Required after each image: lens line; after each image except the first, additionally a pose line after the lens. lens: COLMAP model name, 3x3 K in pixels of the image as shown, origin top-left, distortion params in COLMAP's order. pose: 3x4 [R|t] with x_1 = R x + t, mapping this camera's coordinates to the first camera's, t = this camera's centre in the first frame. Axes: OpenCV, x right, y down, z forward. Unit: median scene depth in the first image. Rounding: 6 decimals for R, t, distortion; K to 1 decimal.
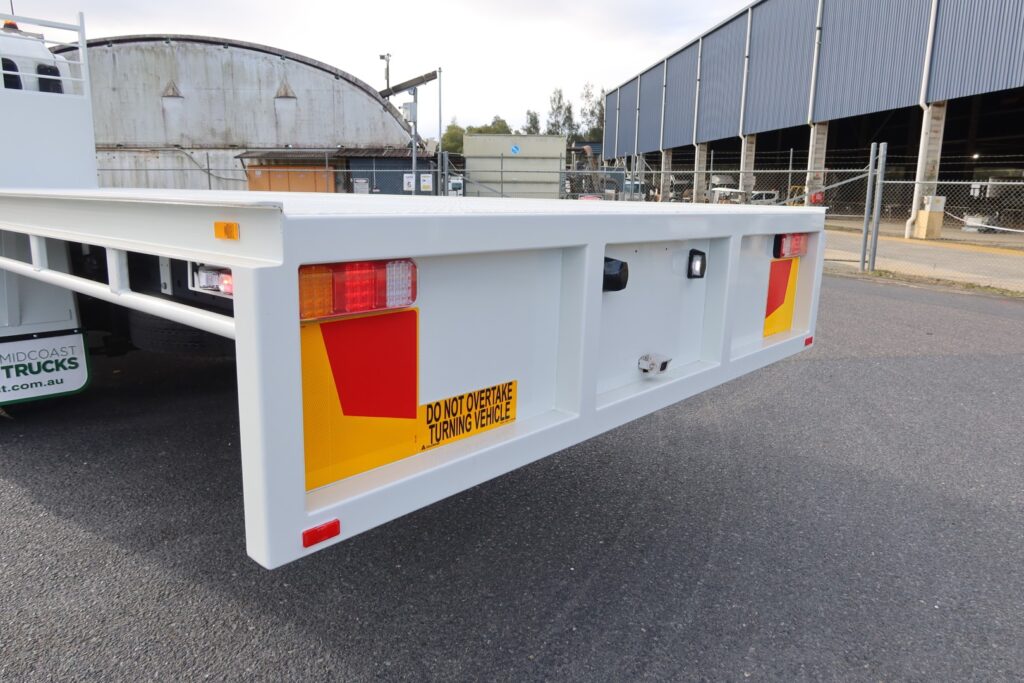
lens RADIAL K [[708.3, 0, 512.0], [0, 708.3, 341.5], [0, 0, 1]] dist [-0.030495, 0.008888]
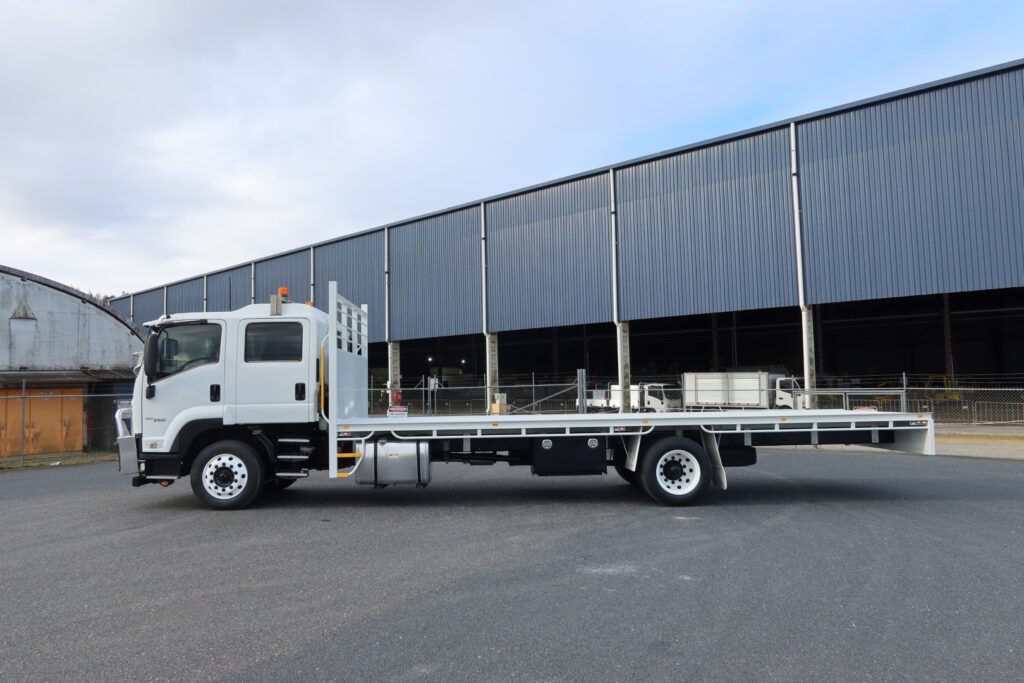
lens RADIAL K [[708.3, 0, 512.0], [0, 708.3, 341.5], [0, 0, 1]] dist [-0.030495, 0.008888]
pose [[0.723774, 0.014181, 0.689892, -0.494311], [0.175550, 0.963109, -0.203969, -0.008589], [-0.667333, 0.268738, 0.694583, -0.087255]]
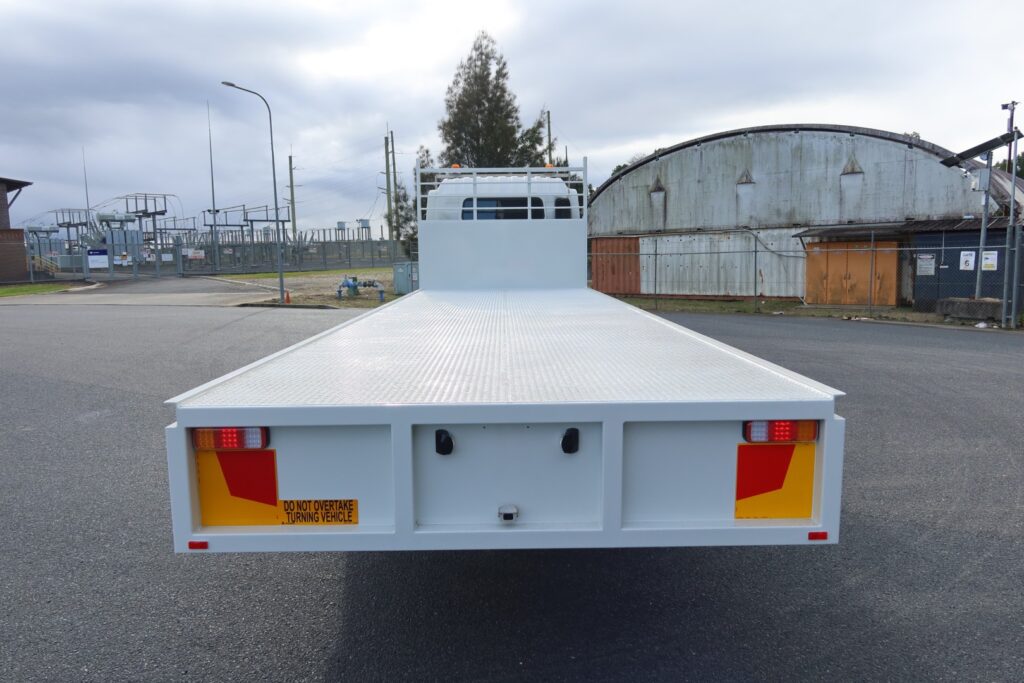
lens RADIAL K [[718.8, 0, 512.0], [0, 718.8, 341.5], [0, 0, 1]] dist [-0.016979, 0.000102]
pose [[0.675621, 0.063046, -0.734548, 0.105312], [-0.127082, 0.991382, -0.031797, -0.022024], [0.726214, 0.114830, 0.677811, 0.005394]]
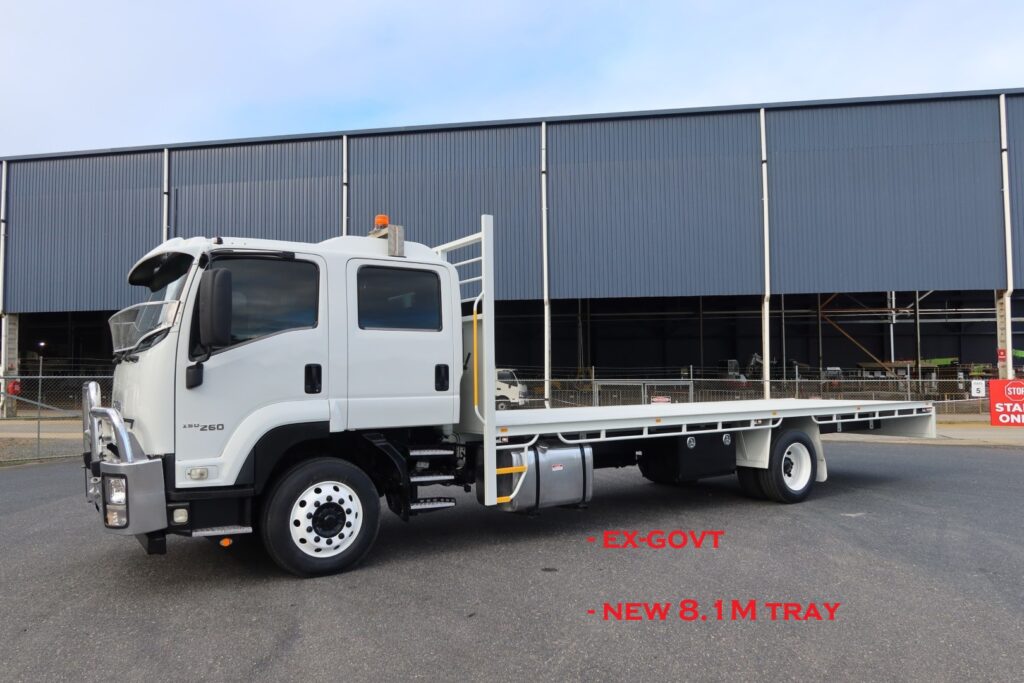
lens RADIAL K [[718.8, 0, 512.0], [0, 718.8, 341.5], [0, 0, 1]] dist [-0.016979, 0.000102]
pose [[0.246169, 0.023659, 0.968938, -0.558385], [0.216841, 0.973017, -0.078849, -0.072531], [-0.944659, 0.229515, 0.234397, 0.198556]]
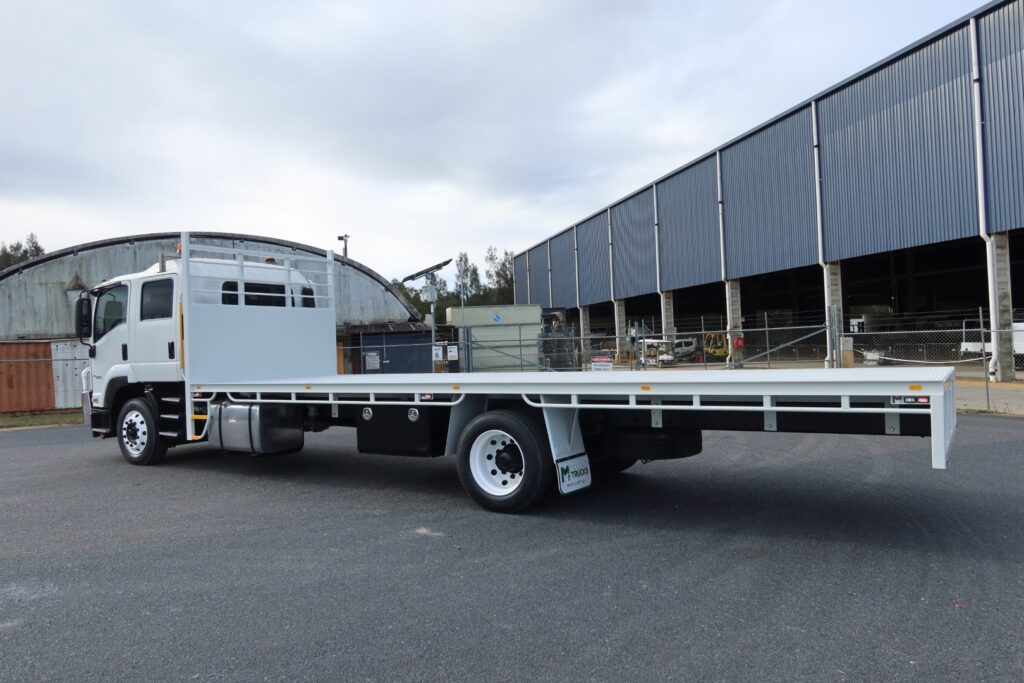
lens RADIAL K [[739.5, 0, 514.7], [0, 739.5, 342.4], [0, 0, 1]] dist [-0.026591, 0.006604]
pose [[0.986069, -0.054058, 0.157310, -0.170672], [0.086645, 0.974211, -0.208341, 0.013429], [-0.141991, 0.219069, 0.965322, -0.141413]]
